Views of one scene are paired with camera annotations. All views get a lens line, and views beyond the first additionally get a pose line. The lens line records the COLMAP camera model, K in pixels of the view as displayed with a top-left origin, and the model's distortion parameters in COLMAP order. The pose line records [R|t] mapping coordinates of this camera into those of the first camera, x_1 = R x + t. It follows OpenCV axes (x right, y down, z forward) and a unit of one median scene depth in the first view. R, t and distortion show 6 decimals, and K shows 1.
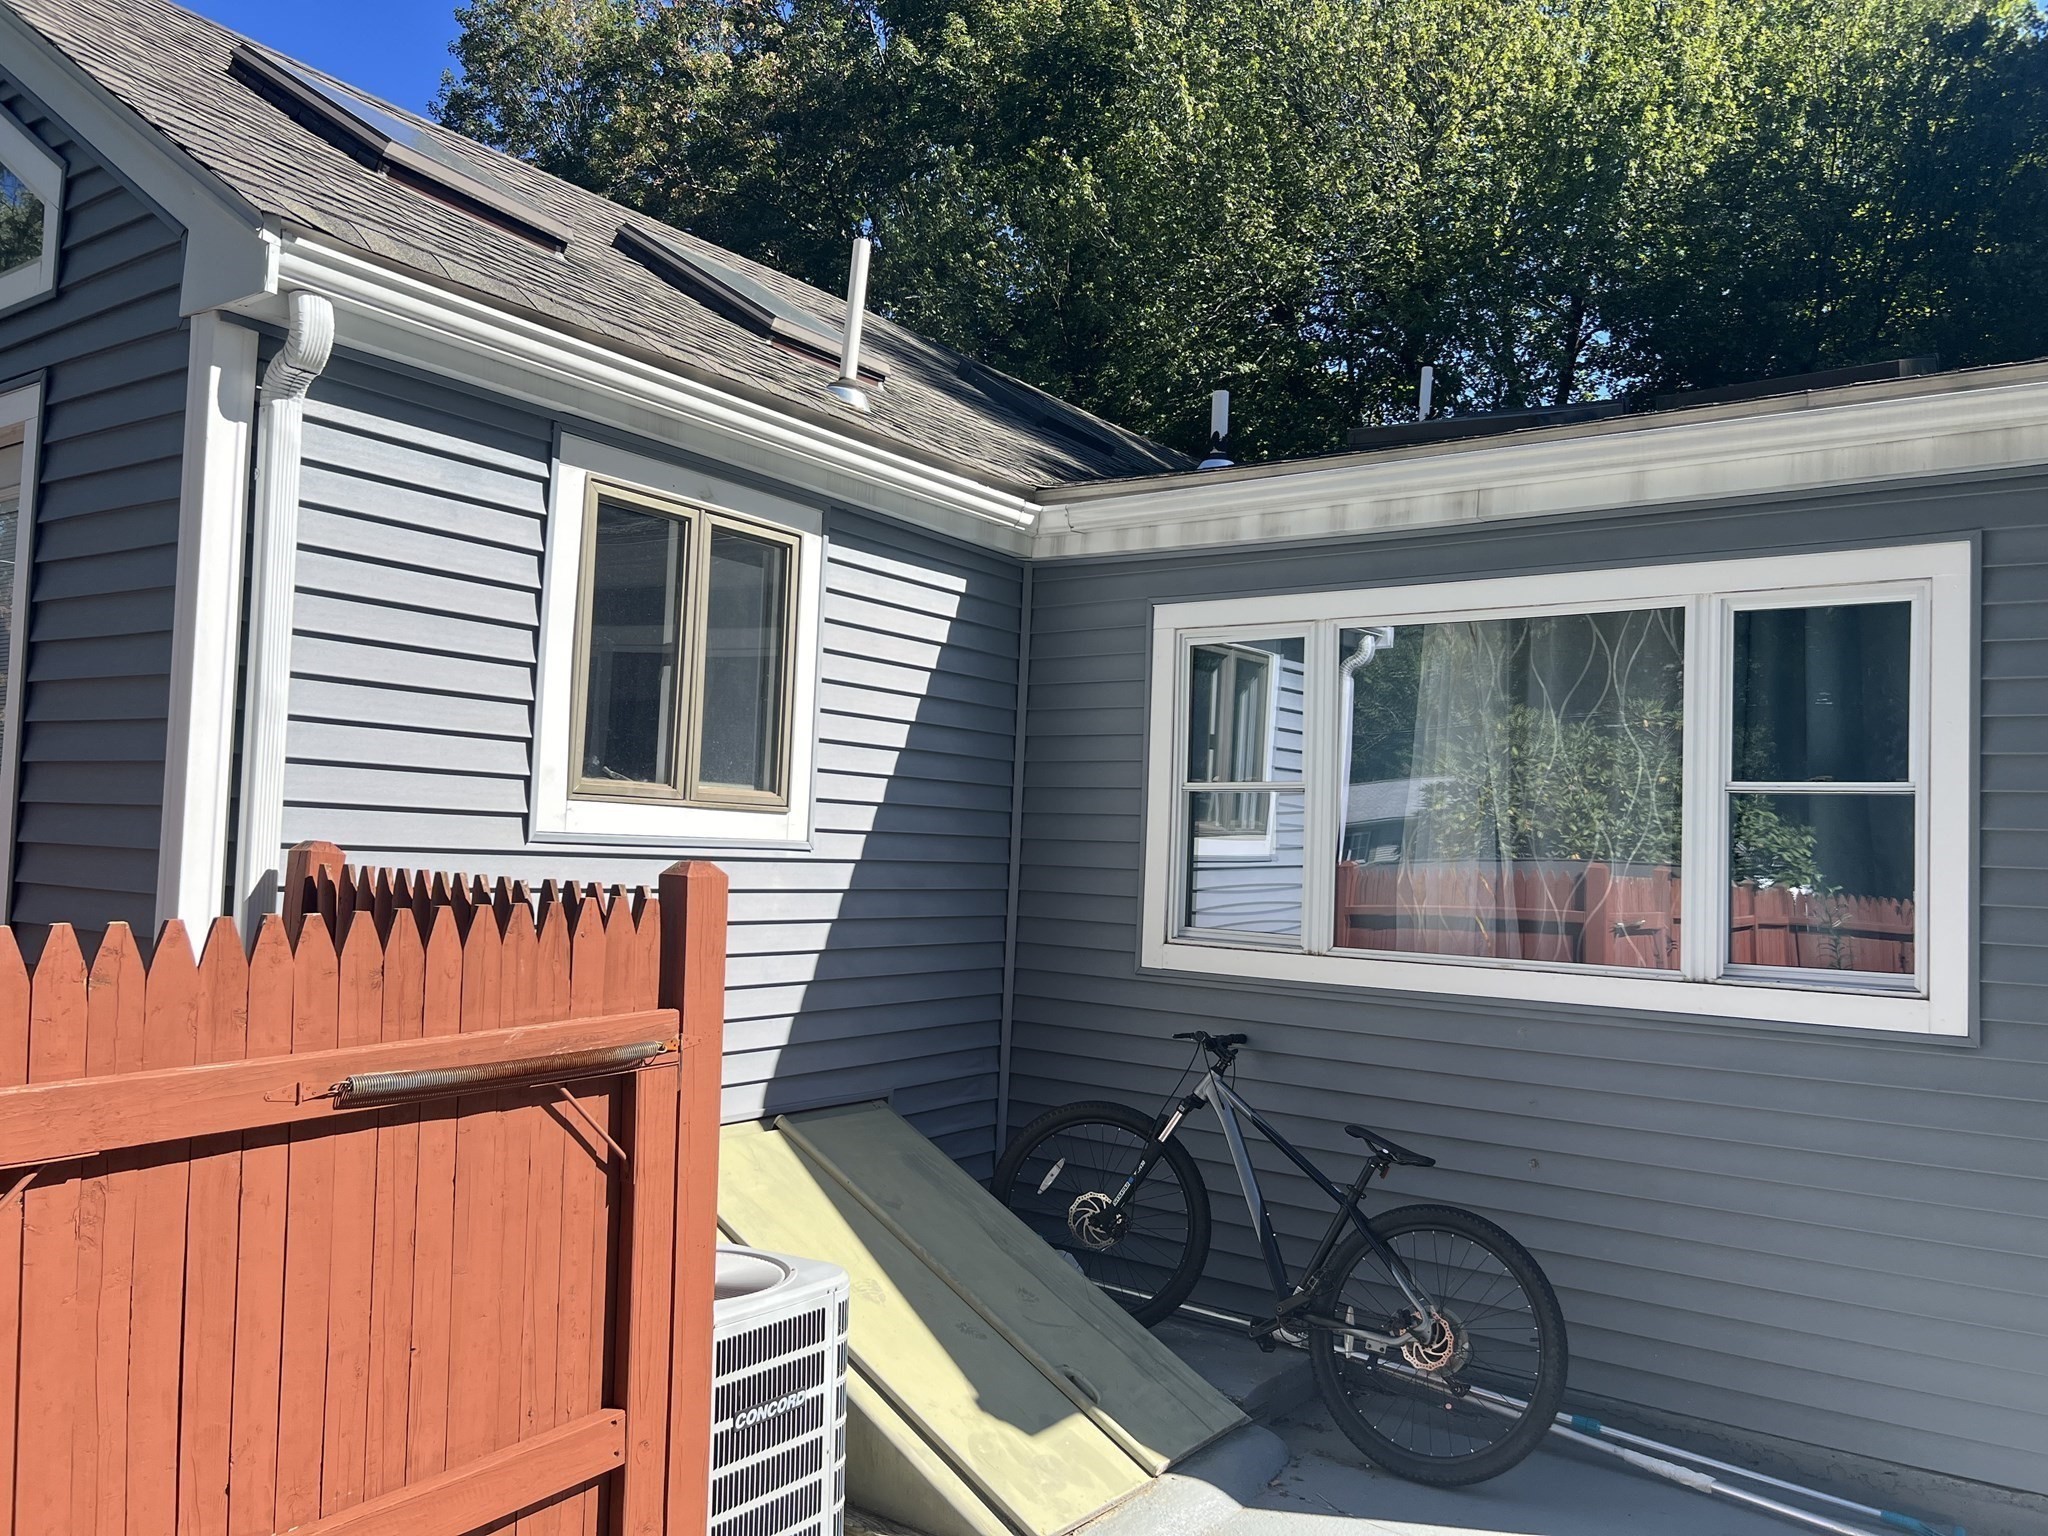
lens RADIAL K [[1527.5, 0, 1036.2], [0, 1527.5, 780.2], [0, 0, 1]] dist [0.055670, -0.068290]
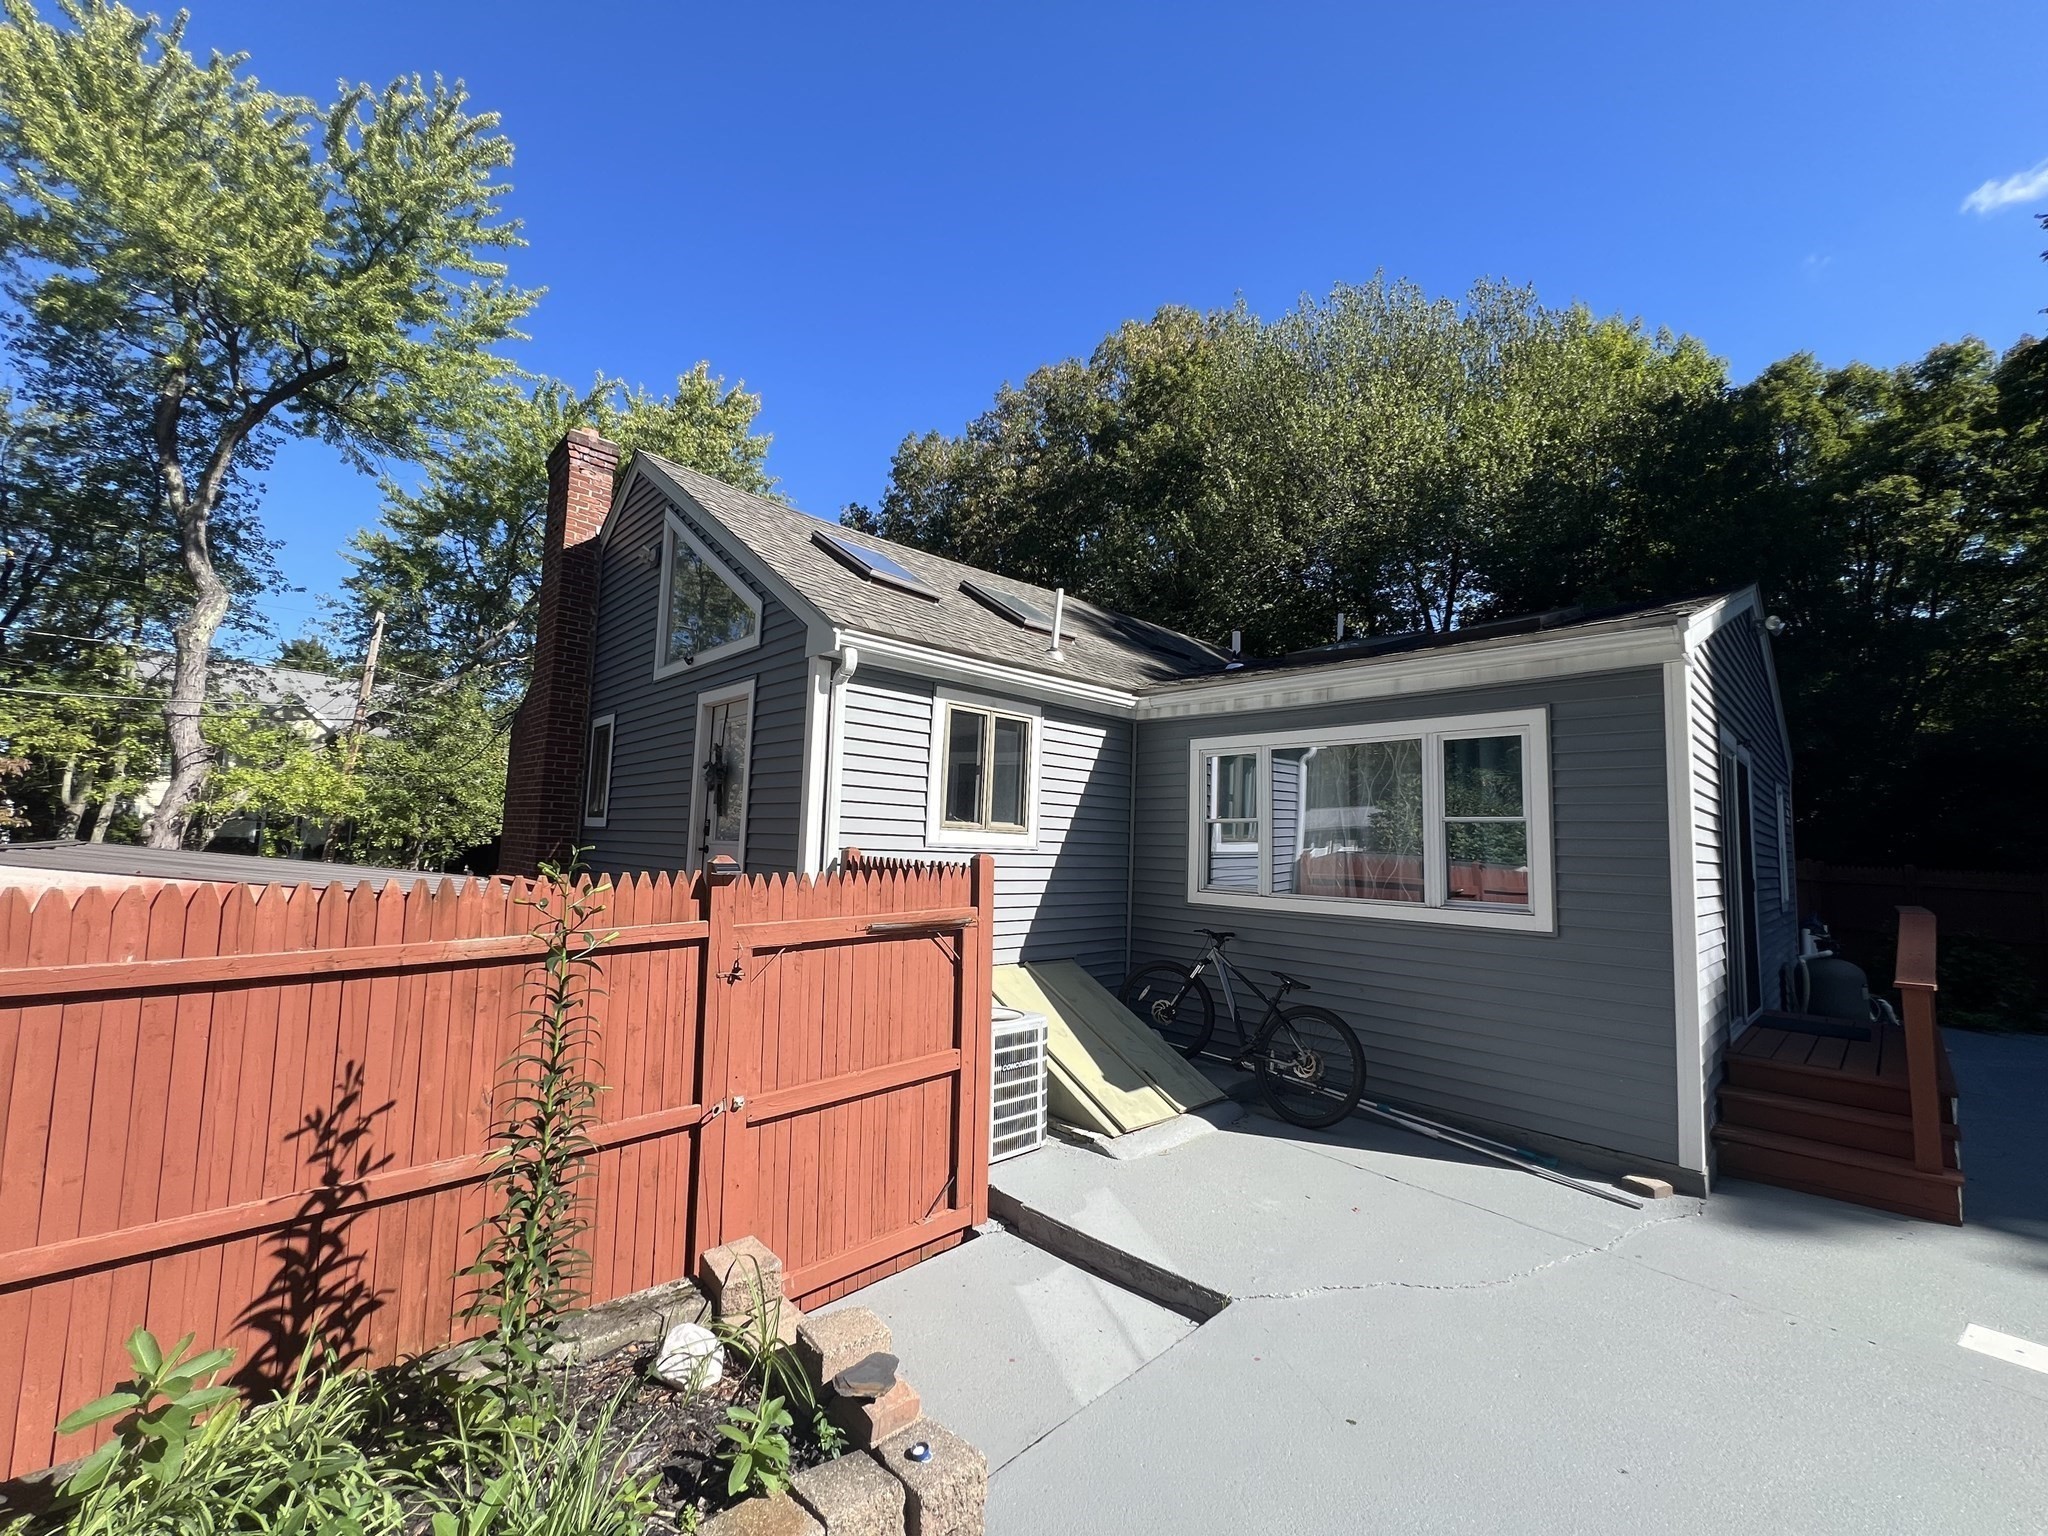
lens RADIAL K [[811.2, 0, 1019.3], [0, 811.2, 770.3], [0, 0, 1]] dist [-0.000969, -0.000125]
pose [[0.979474, -0.022961, -0.200260, 0.086398], [0.012334, 0.998457, -0.054150, -0.010847], [0.201194, 0.050568, 0.978245, -0.266883]]
